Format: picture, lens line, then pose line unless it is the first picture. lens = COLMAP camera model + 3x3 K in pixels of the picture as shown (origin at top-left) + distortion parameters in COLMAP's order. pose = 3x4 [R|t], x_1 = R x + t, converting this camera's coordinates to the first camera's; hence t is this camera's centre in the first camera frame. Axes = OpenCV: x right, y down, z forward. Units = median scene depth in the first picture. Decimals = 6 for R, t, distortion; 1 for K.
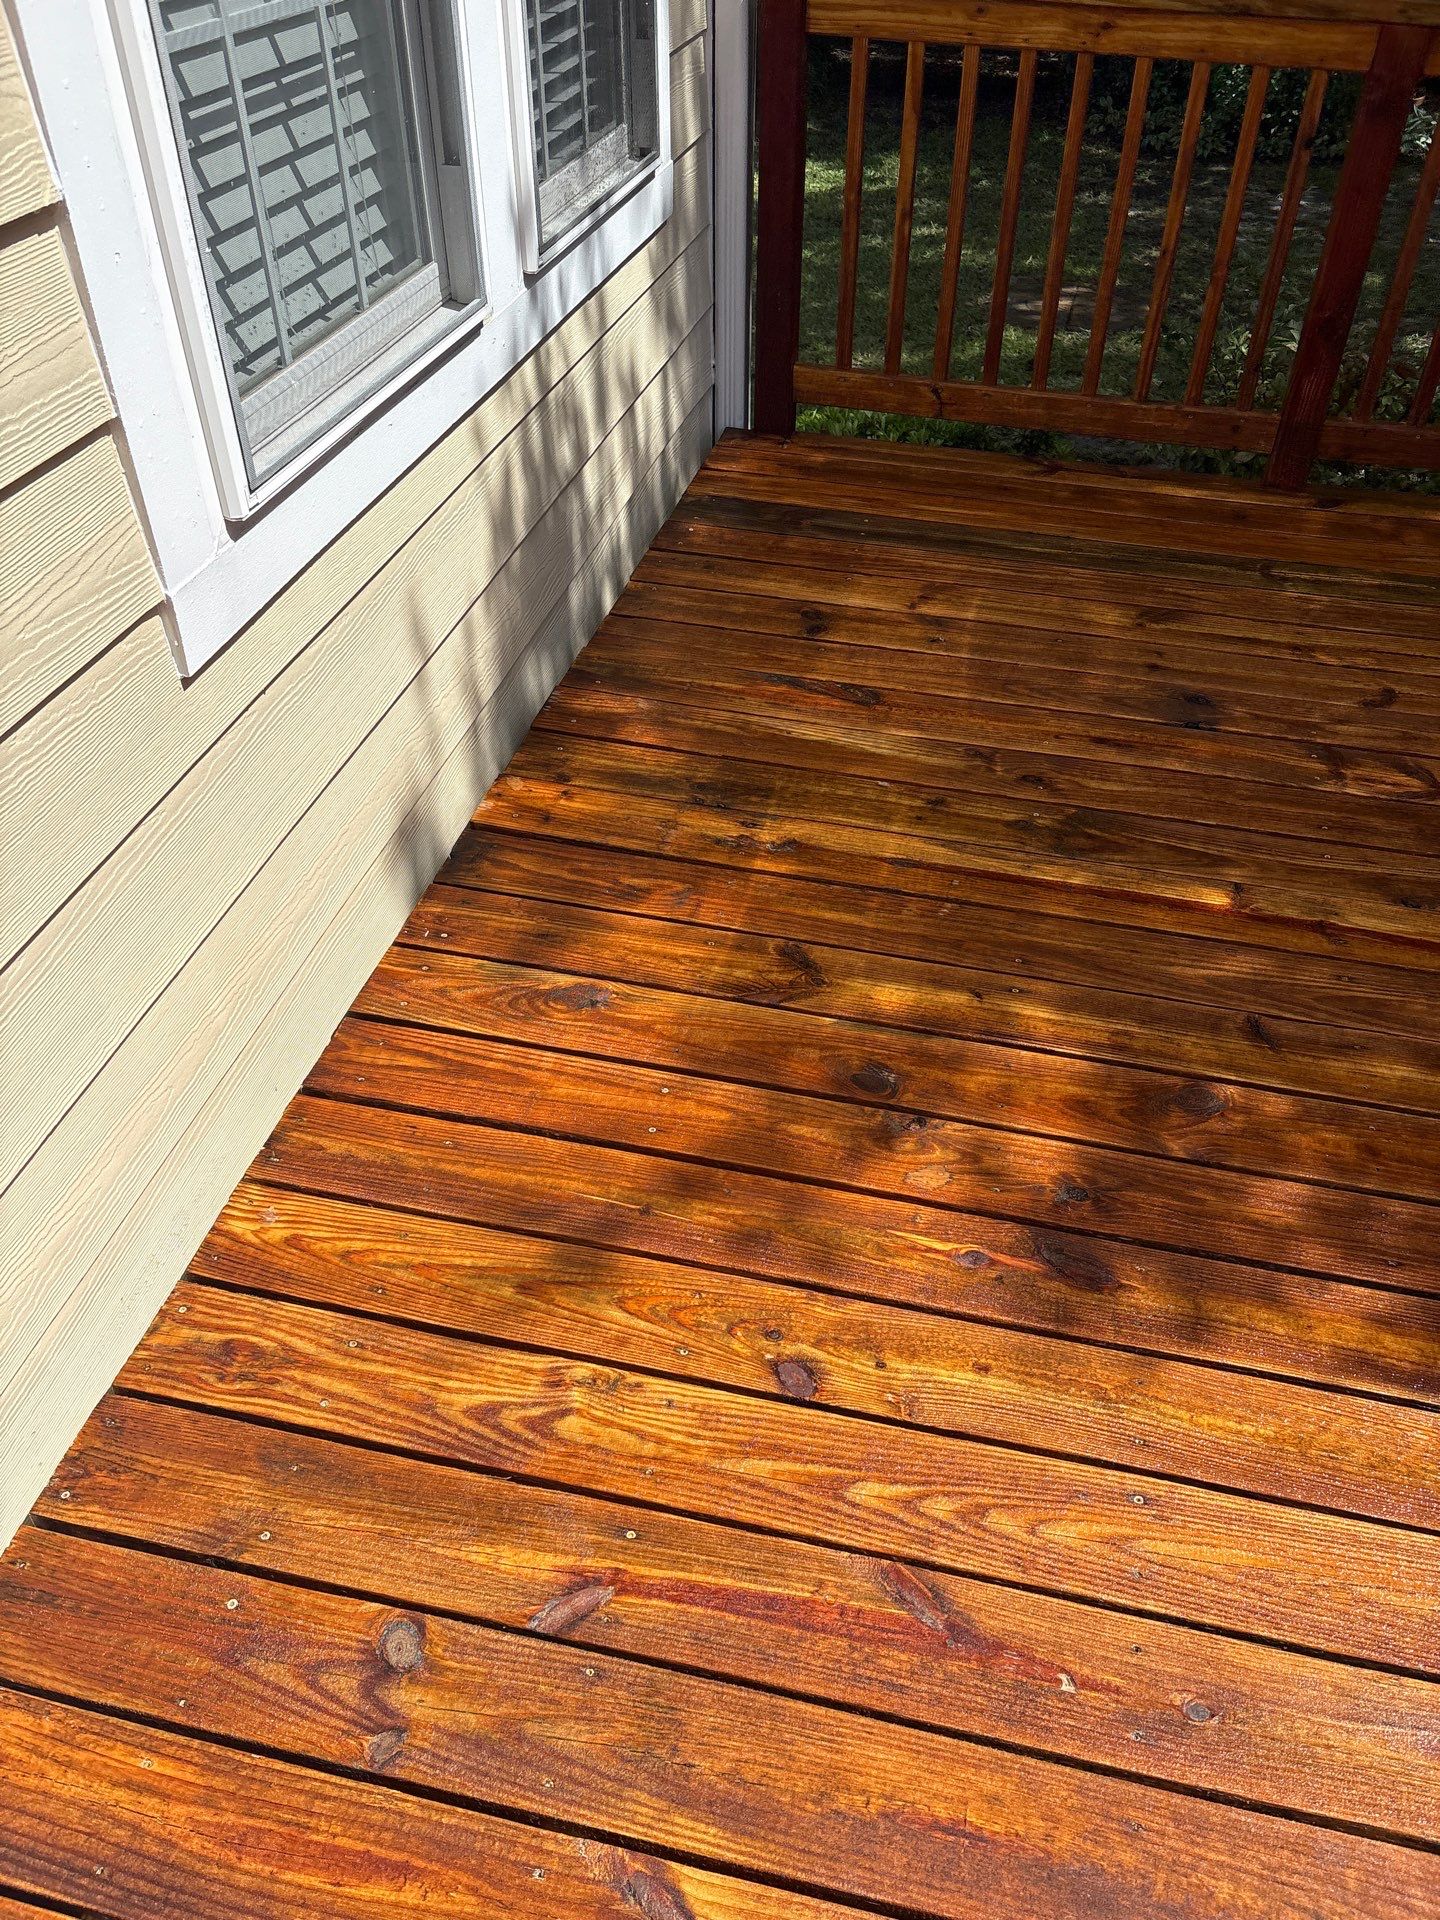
lens RADIAL K [[1455.7, 0, 720.0], [0, 1455.7, 960.0], [0, 0, 1]] dist [0.059907, -0.084698]
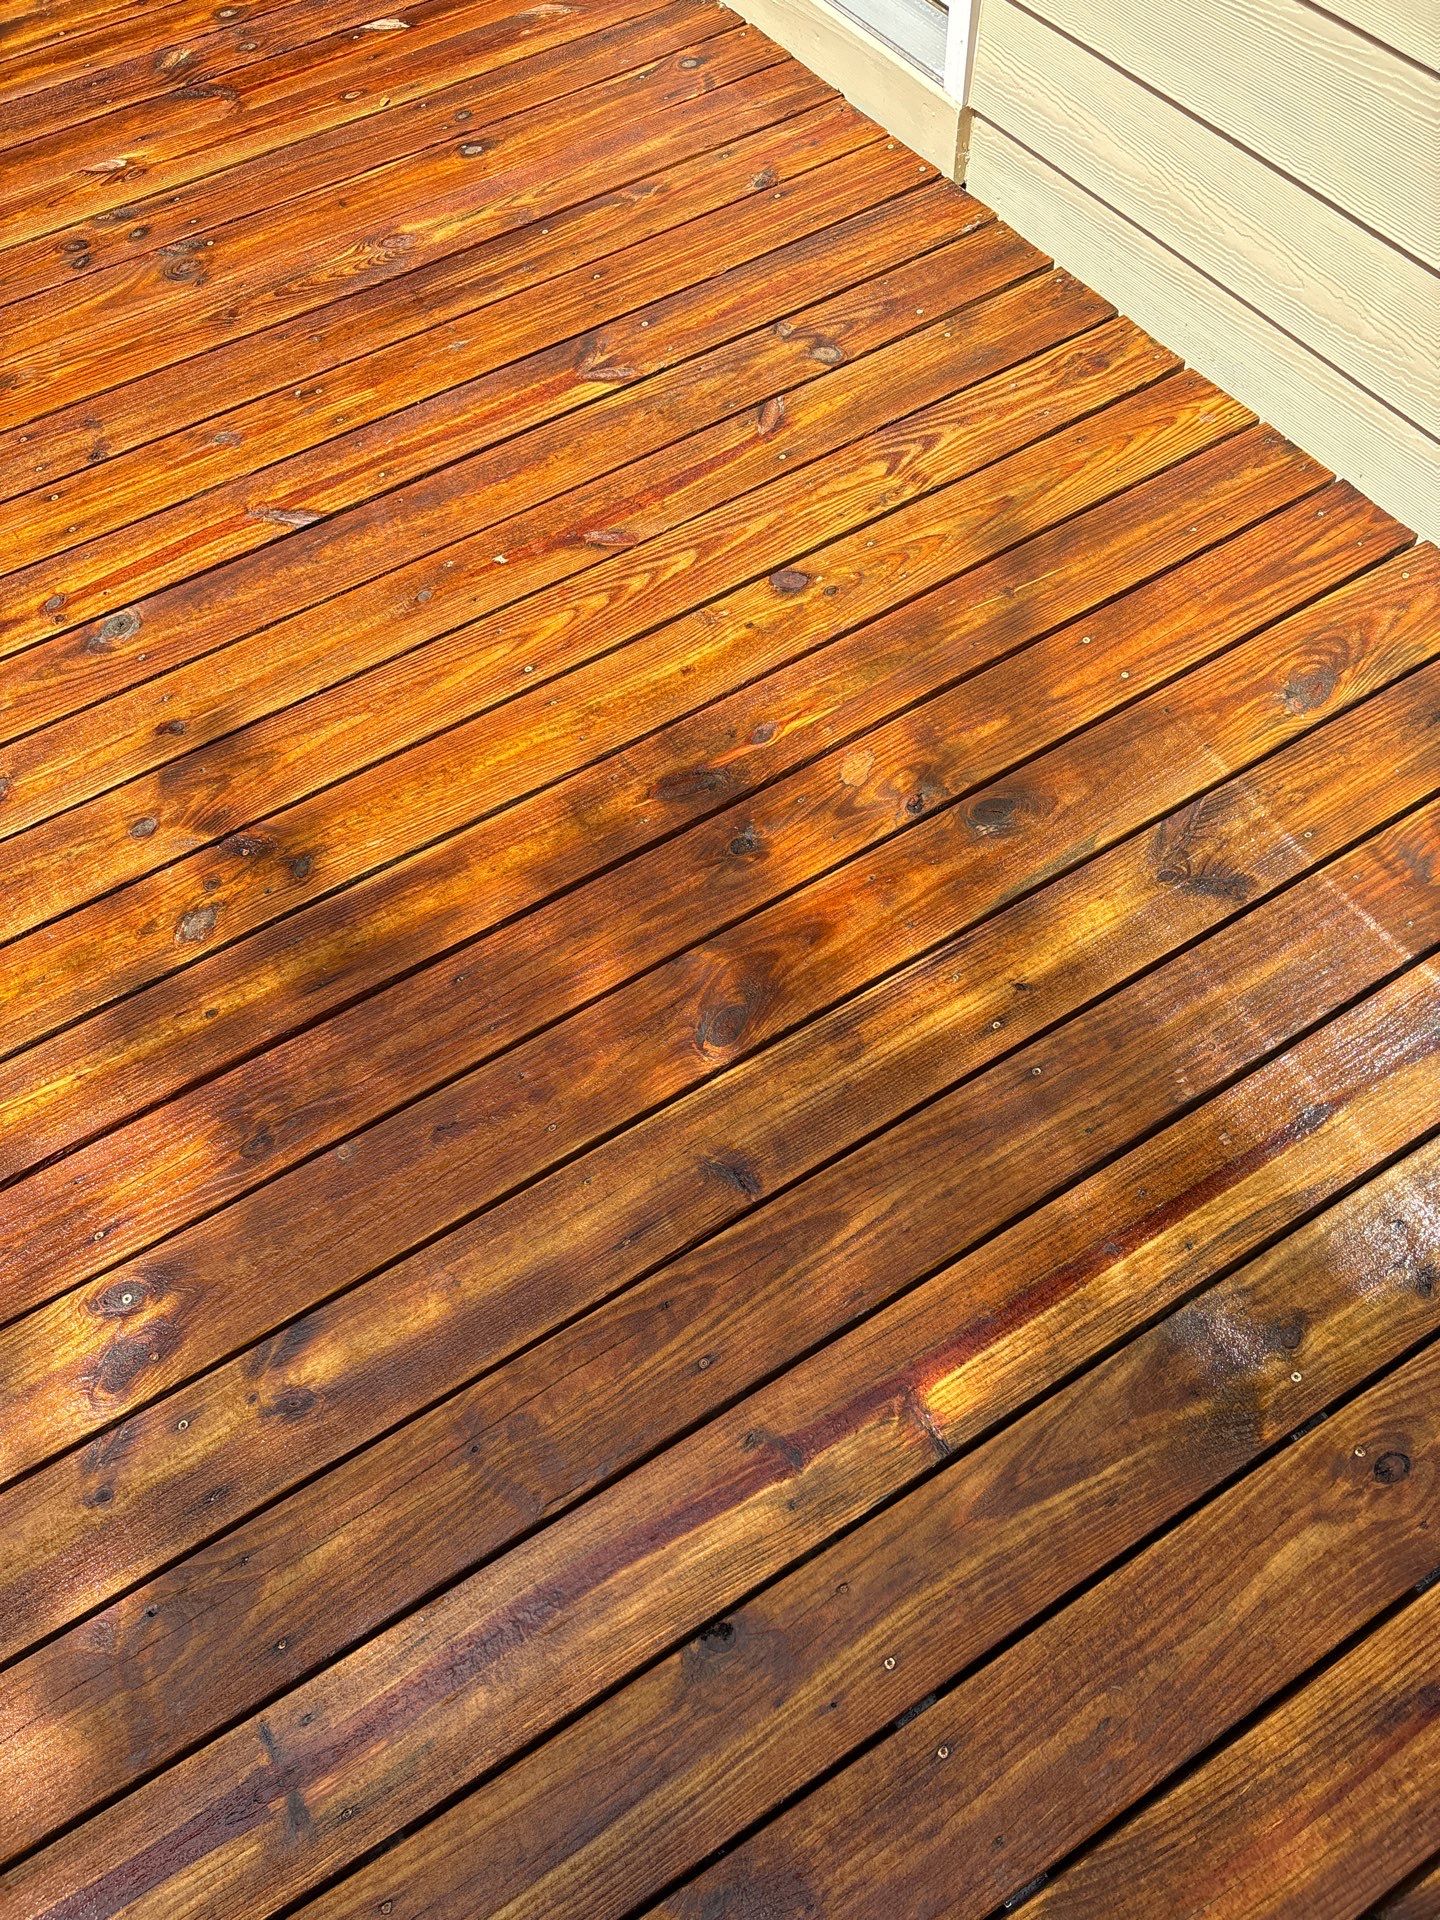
lens RADIAL K [[1455.7, 0, 720.0], [0, 1455.7, 960.0], [0, 0, 1]] dist [0.059907, -0.084698]
pose [[-0.710352, 0.607687, -0.355127, 0.698855], [-0.426578, 0.029624, 0.903965, -0.761245], [0.559849, 0.793624, 0.238183, 0.901313]]
